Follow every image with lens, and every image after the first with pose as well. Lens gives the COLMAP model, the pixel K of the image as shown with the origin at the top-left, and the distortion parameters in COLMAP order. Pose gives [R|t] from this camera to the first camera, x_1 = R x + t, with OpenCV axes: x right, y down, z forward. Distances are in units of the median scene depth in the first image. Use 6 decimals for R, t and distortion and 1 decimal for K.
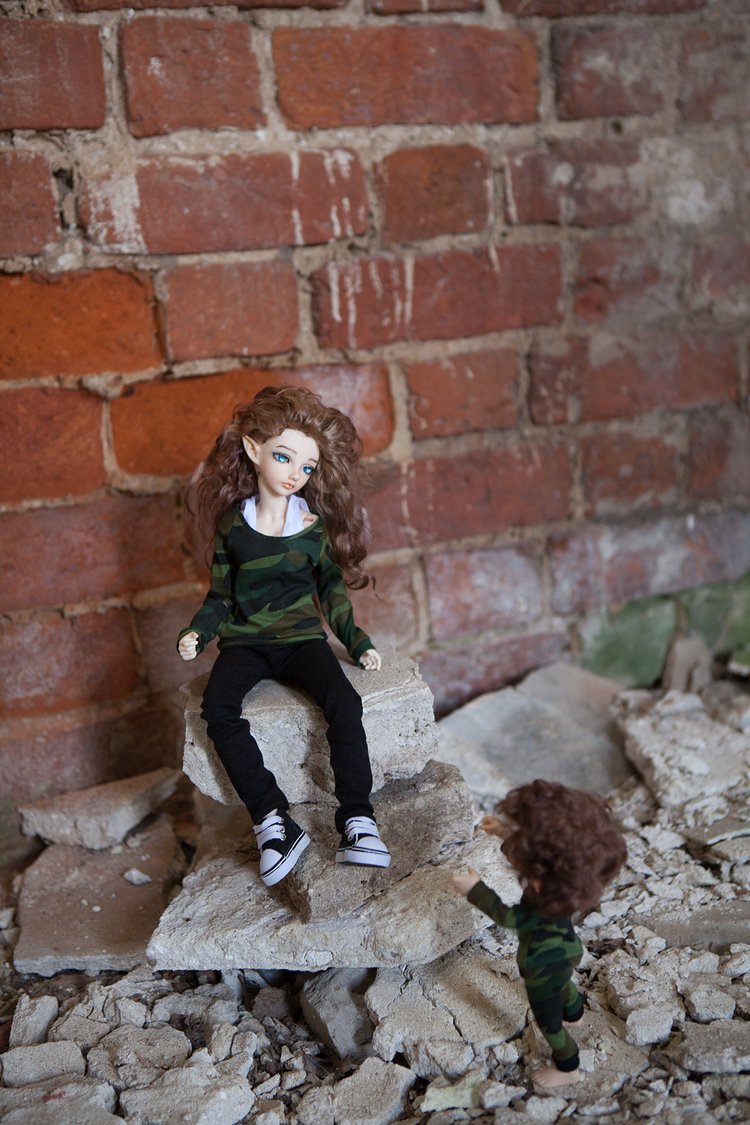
lens RADIAL K [[1553.5, 0, 369.5], [0, 1553.5, 564.9], [0, 0, 1]] dist [0.066390, 0.000000]
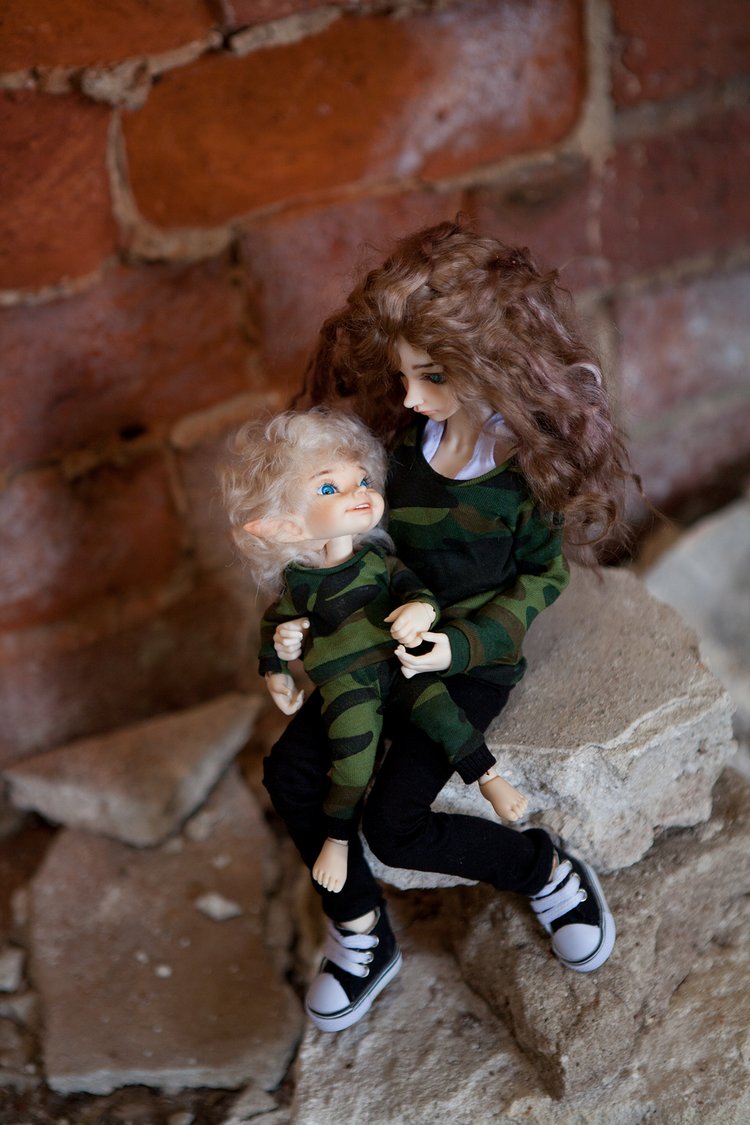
lens RADIAL K [[2148.5, 0, 384.2], [0, 2148.5, 561.6], [0, 0, 1]] dist [0.292132, 0.000000]
pose [[0.996712, -0.019896, 0.078544, -0.130690], [-0.007924, 0.940798, 0.338874, -0.206535], [-0.080636, -0.338383, 0.937547, 0.185372]]
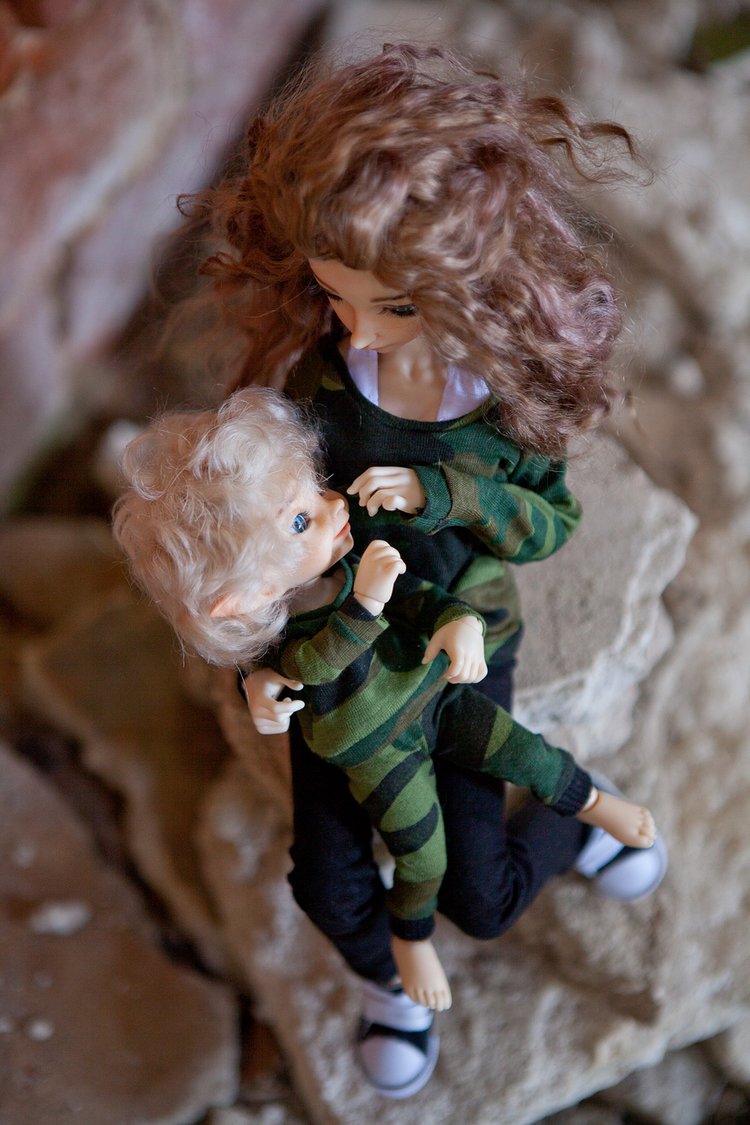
lens RADIAL K [[2104.0, 0, 367.7], [0, 2104.0, 555.6], [0, 0, 1]] dist [0.178862, 0.000000]
pose [[0.803784, -0.426566, 0.414696, -0.267157], [0.055735, 0.747987, 0.661369, -0.293578], [-0.592305, -0.508485, 0.624995, 0.506537]]
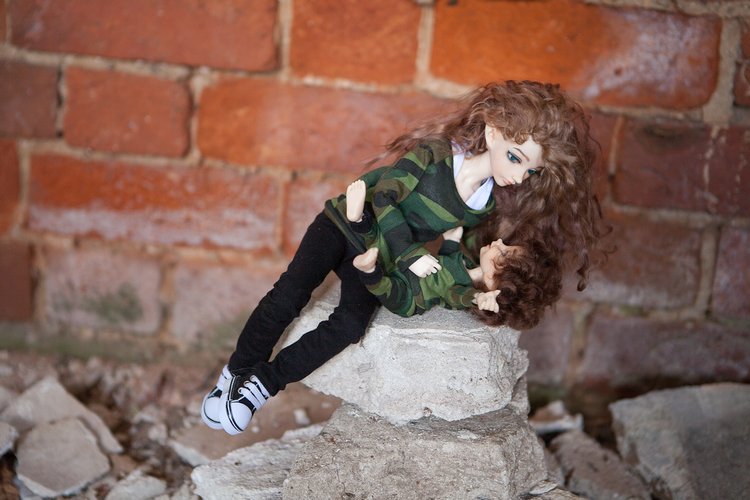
lens RADIAL K [[1255.7, 0, 377.5], [0, 1255.7, 247.4], [0, 0, 1]] dist [0.166687, 0.000000]
pose [[0.767523, 0.287634, -0.572866, 0.344514], [-0.235794, 0.957703, 0.164943, -0.076744], [0.596079, 0.008481, 0.802881, 0.251124]]
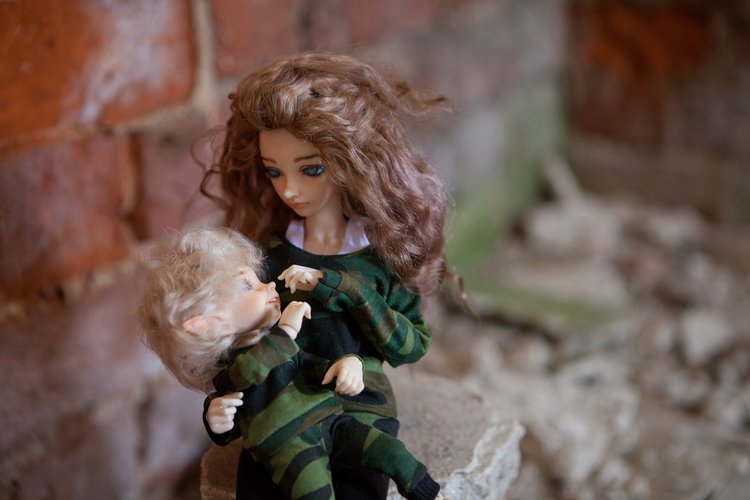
lens RADIAL K [[1333.0, 0, 372.7], [0, 1333.0, 250.9], [0, 0, 1]] dist [0.237551, 0.000000]
pose [[0.823790, -0.112356, 0.555649, -0.306221], [0.065862, 0.992494, 0.103044, -0.062557], [-0.563056, -0.048290, 0.825007, 0.399437]]
